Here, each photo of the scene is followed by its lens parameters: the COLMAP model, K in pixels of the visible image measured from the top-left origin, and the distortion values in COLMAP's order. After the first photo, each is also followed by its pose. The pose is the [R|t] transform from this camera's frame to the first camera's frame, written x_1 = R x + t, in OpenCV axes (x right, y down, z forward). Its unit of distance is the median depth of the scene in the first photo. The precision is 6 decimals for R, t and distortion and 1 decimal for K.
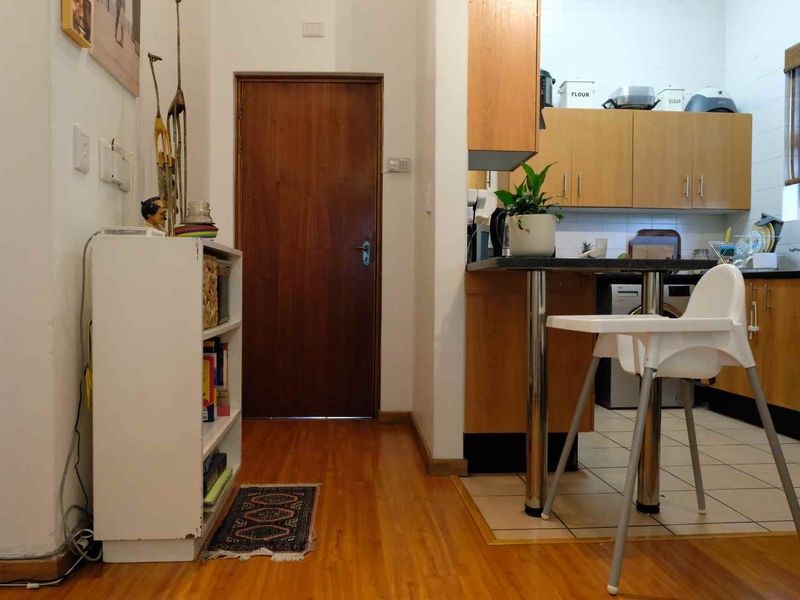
lens RADIAL K [[618.1, 0, 394.8], [0, 618.1, 301.0], [0, 0, 1]] dist [-0.017774, -0.001487]
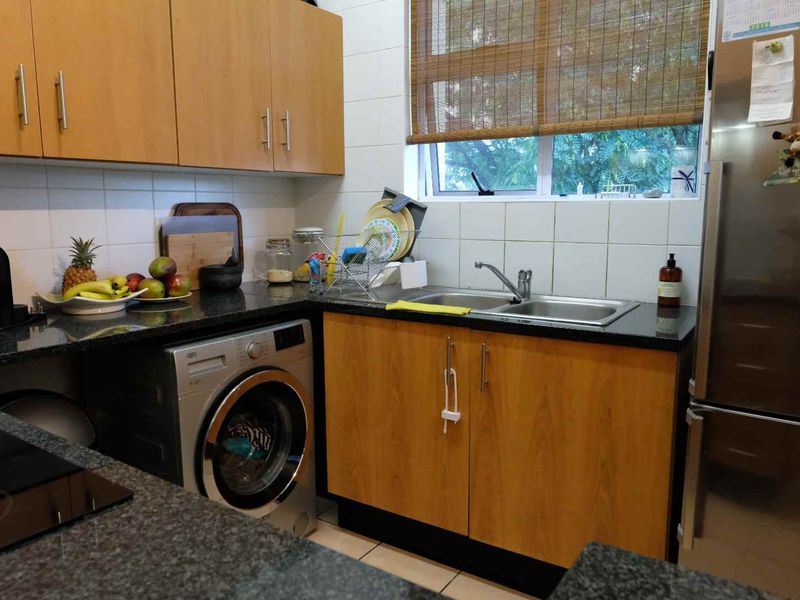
lens RADIAL K [[618.1, 0, 402.7], [0, 618.1, 299.7], [0, 0, 1]] dist [-0.017774, -0.001487]
pose [[0.620939, -0.120568, 0.774531, 0.109757], [0.022691, 0.990451, 0.135988, -0.108072], [-0.783530, -0.066865, 0.617745, 0.556961]]
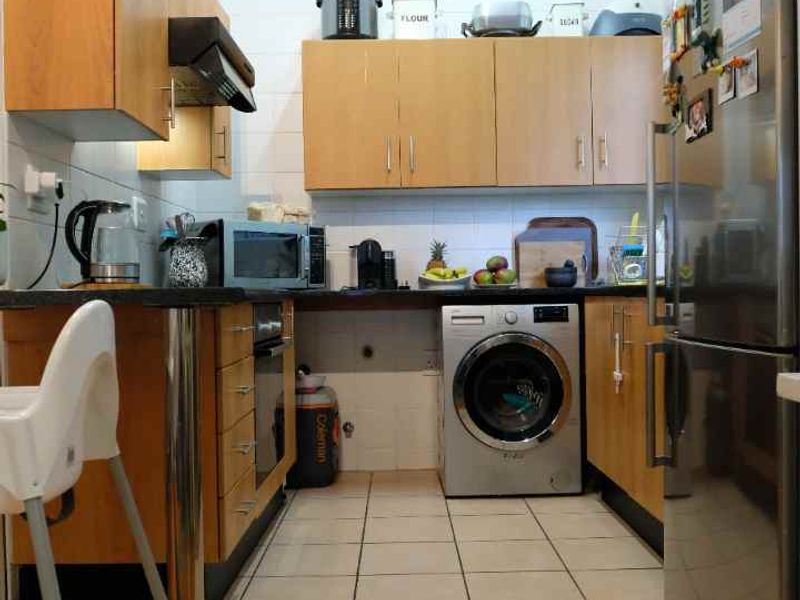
lens RADIAL K [[824.0, 0, 401.4], [0, 824.0, 300.9], [0, 0, 1]] dist [-0.024582, 0.000000]
pose [[0.997145, -0.019910, -0.072833, 0.341679], [0.018973, 0.999728, -0.013545, -0.019452], [0.073083, 0.012124, 0.997252, 0.120332]]
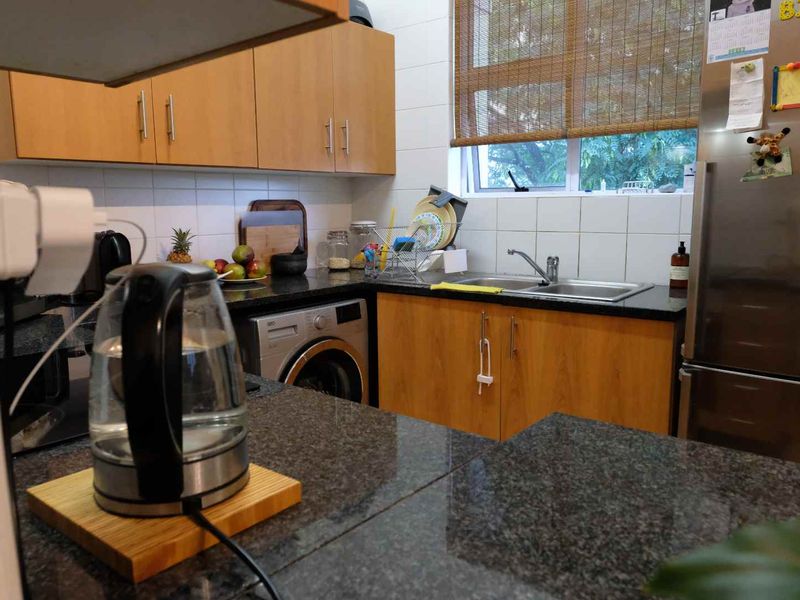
lens RADIAL K [[618.1, 0, 396.3], [0, 618.1, 299.1], [0, 0, 1]] dist [-0.017774, -0.001487]
pose [[0.688398, -0.118153, 0.715645, 0.048596], [0.027778, 0.990214, 0.136764, -0.104864], [-0.724801, -0.074269, 0.684944, 0.500687]]
